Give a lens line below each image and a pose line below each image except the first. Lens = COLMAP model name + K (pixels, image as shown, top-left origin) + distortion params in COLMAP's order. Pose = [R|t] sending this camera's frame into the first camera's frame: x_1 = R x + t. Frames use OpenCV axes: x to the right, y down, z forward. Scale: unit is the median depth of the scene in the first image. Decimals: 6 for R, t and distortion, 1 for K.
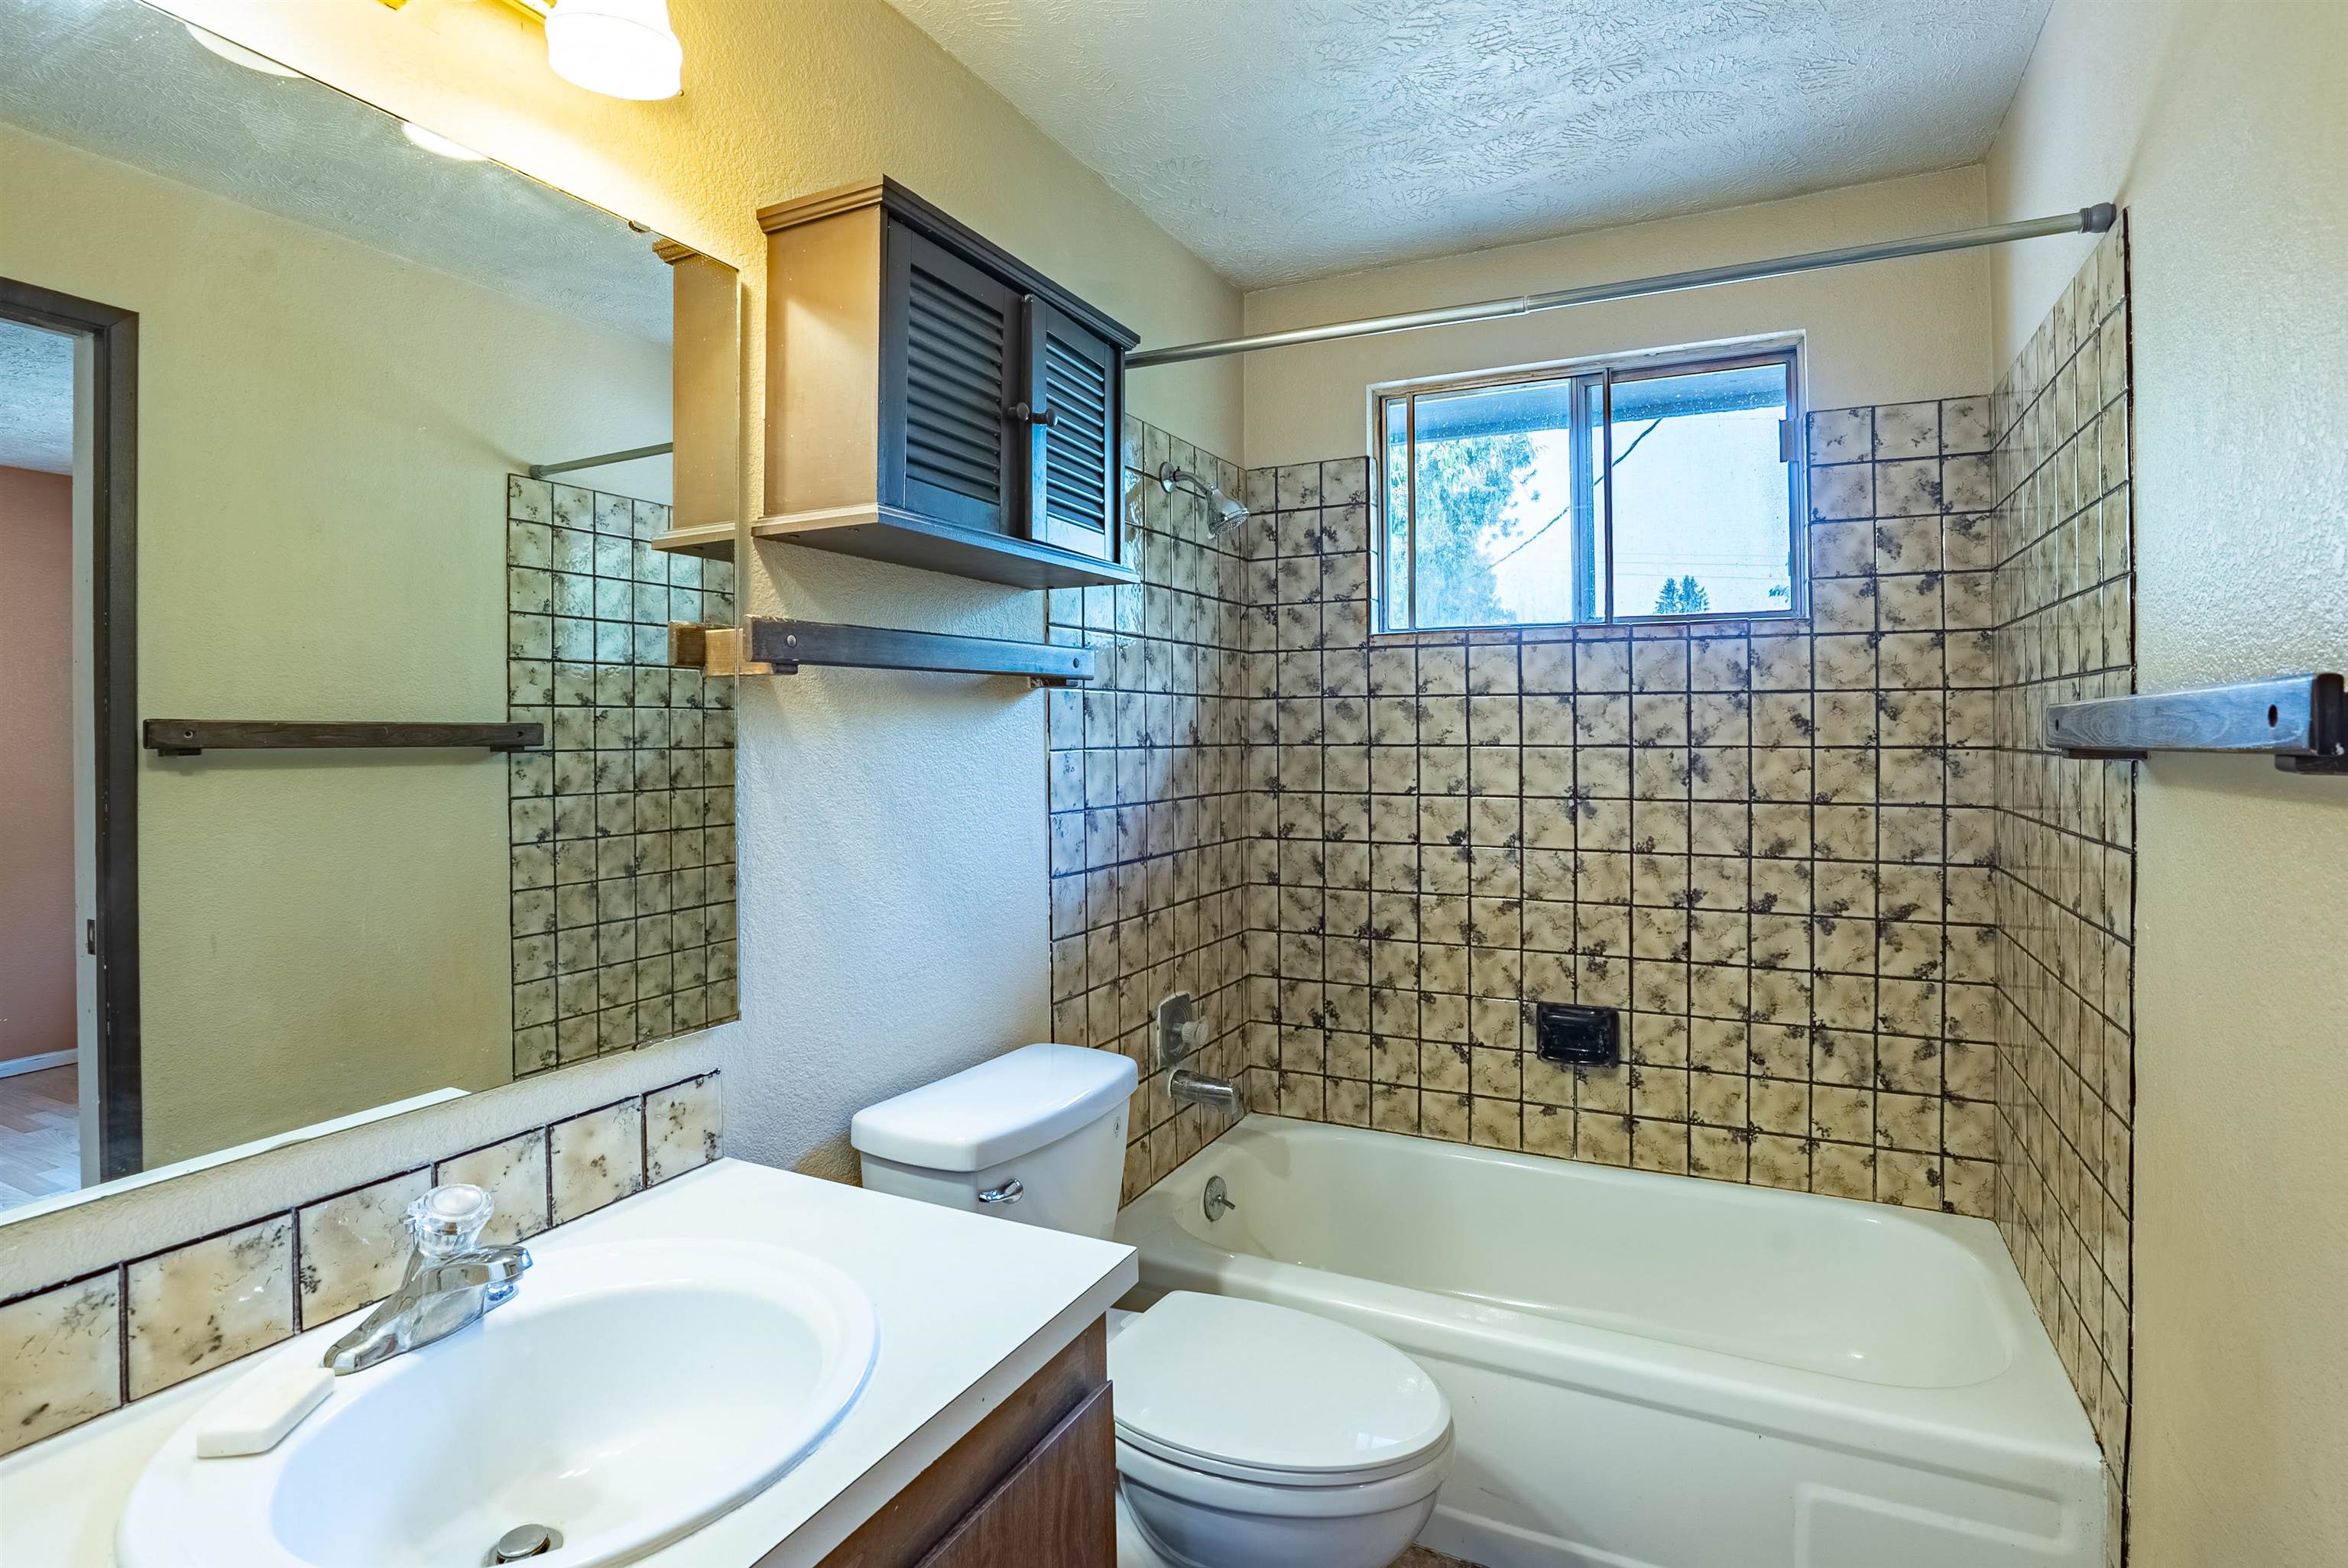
lens RADIAL K [[1132.5, 0, 1183.0], [0, 1132.5, 721.6], [0, 0, 1]] dist [-0.051980, 0.018632]
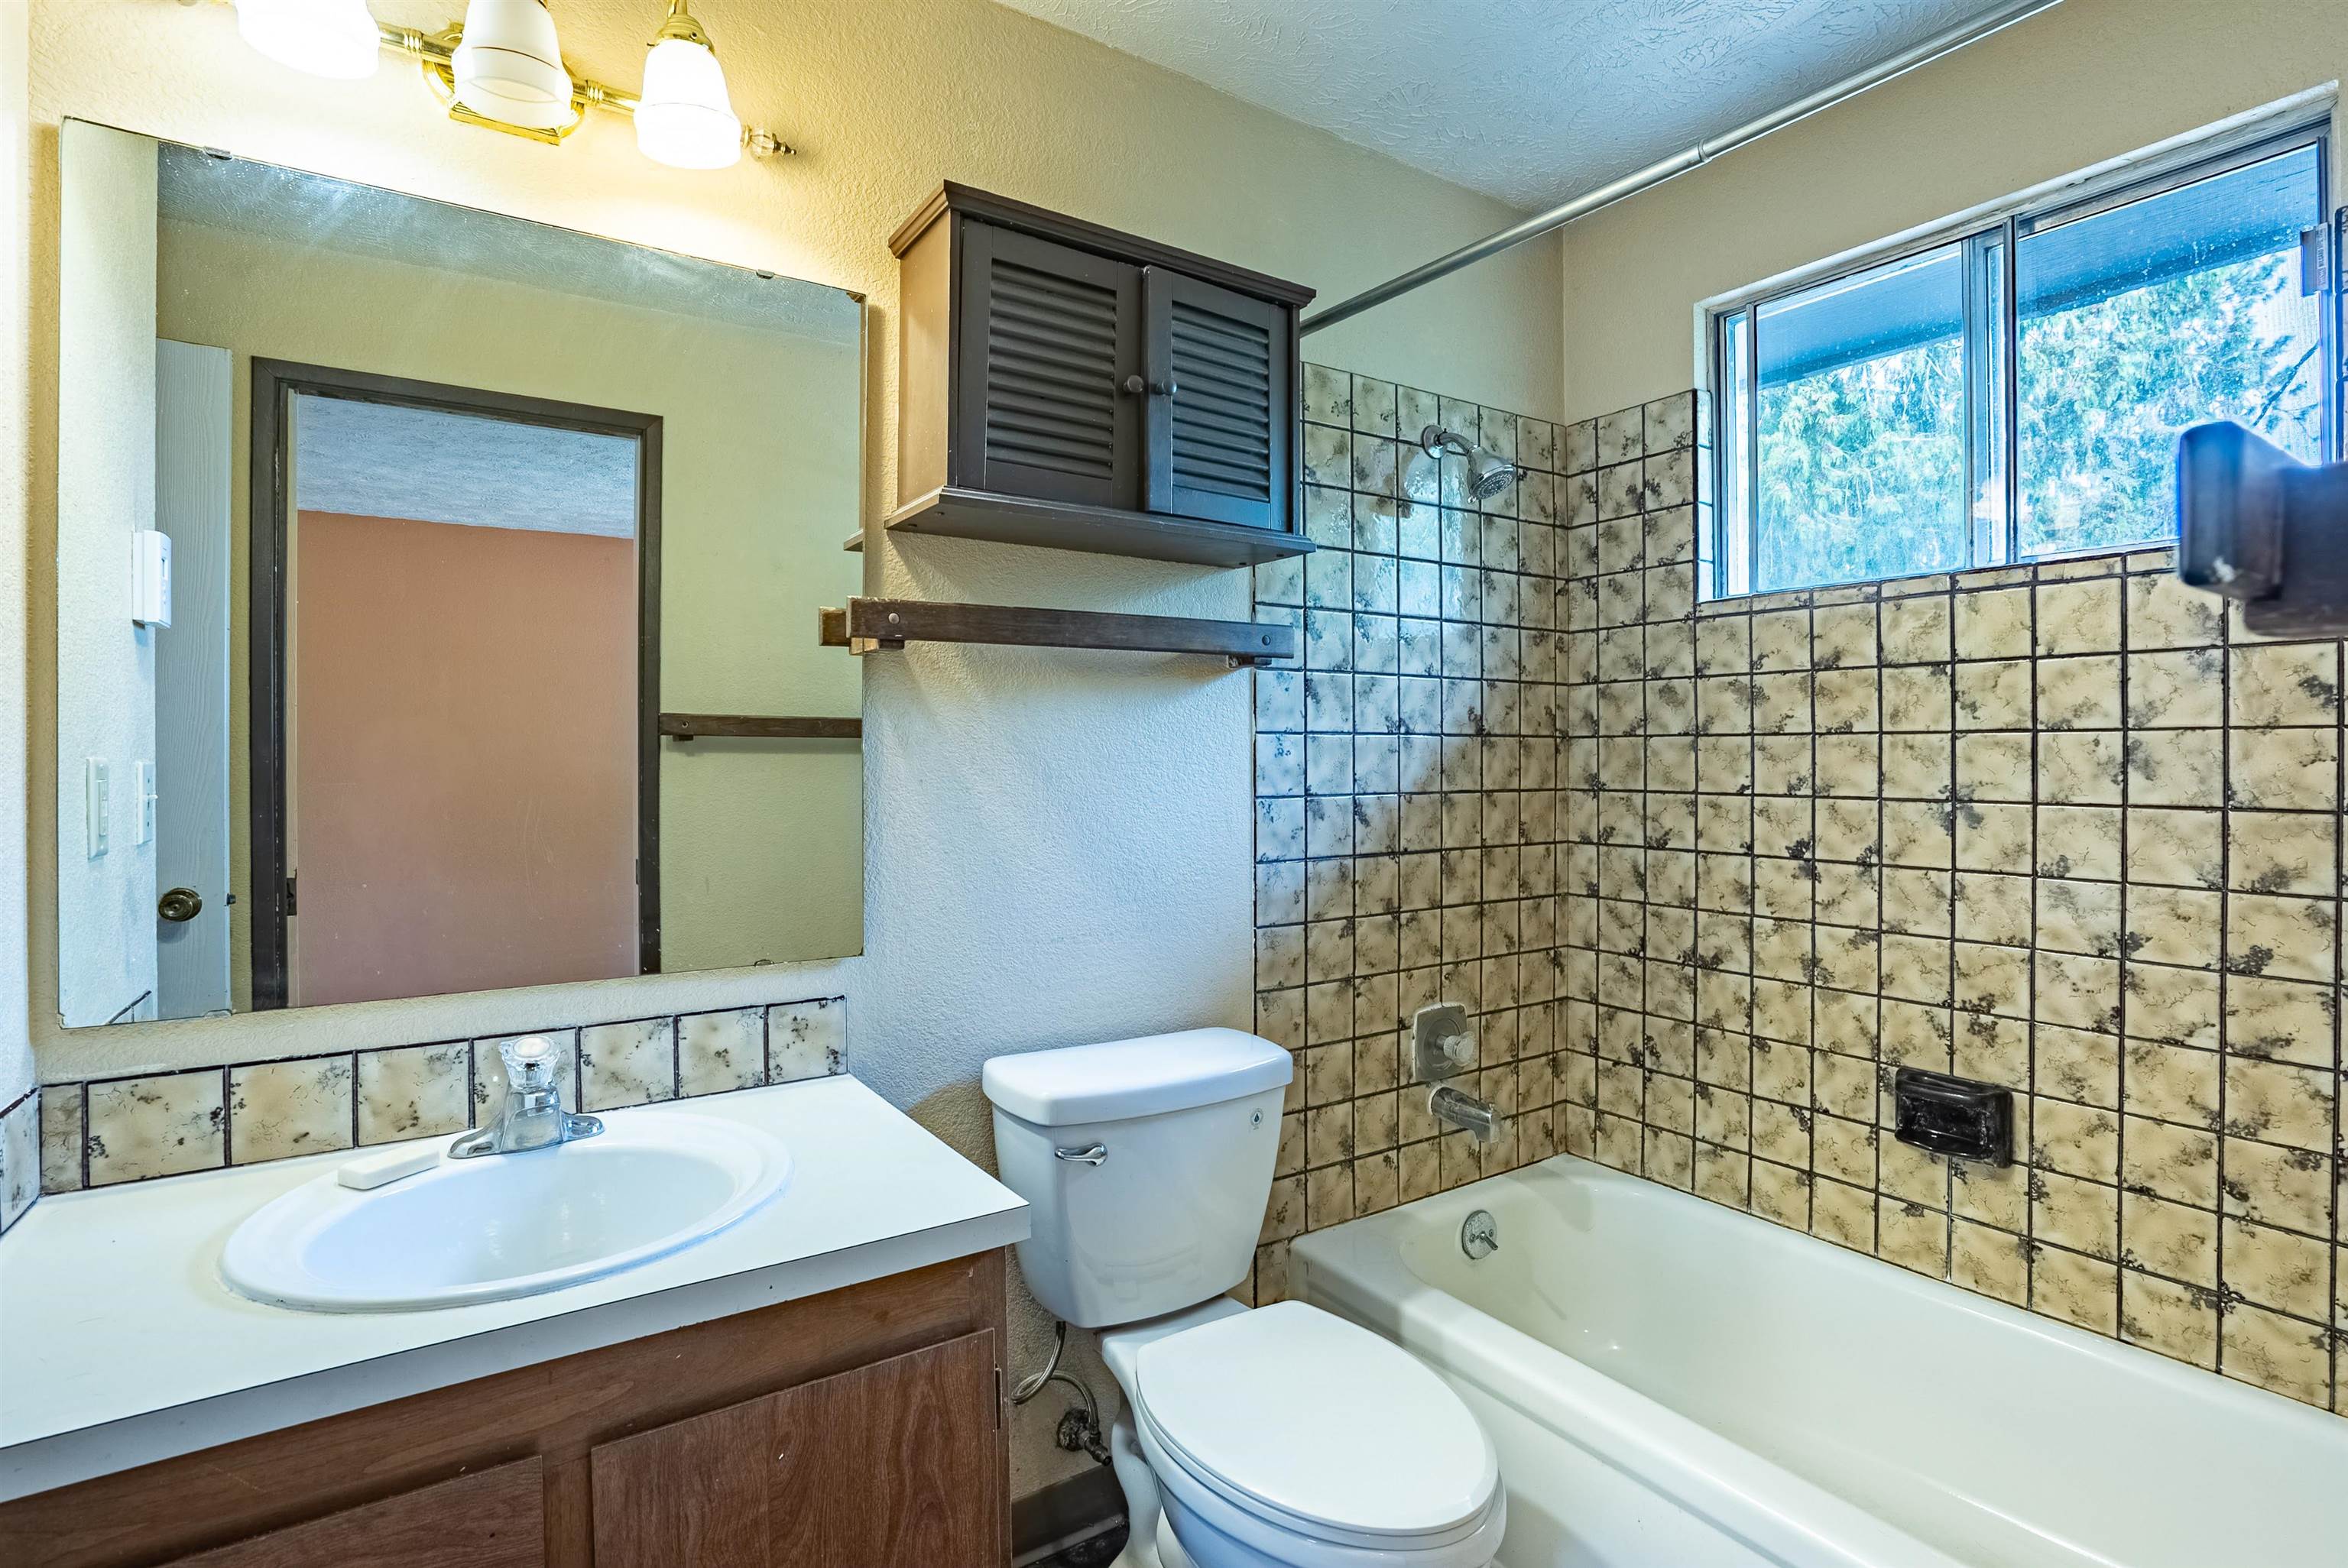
lens RADIAL K [[1132.5, 0, 1157.8], [0, 1132.5, 753.0], [0, 0, 1]] dist [-0.051980, 0.018632]
pose [[0.866490, 0.005274, -0.499166, 0.272720], [-0.001267, 0.999964, 0.008365, 0.032332], [0.499193, -0.006616, 0.866466, 0.100856]]
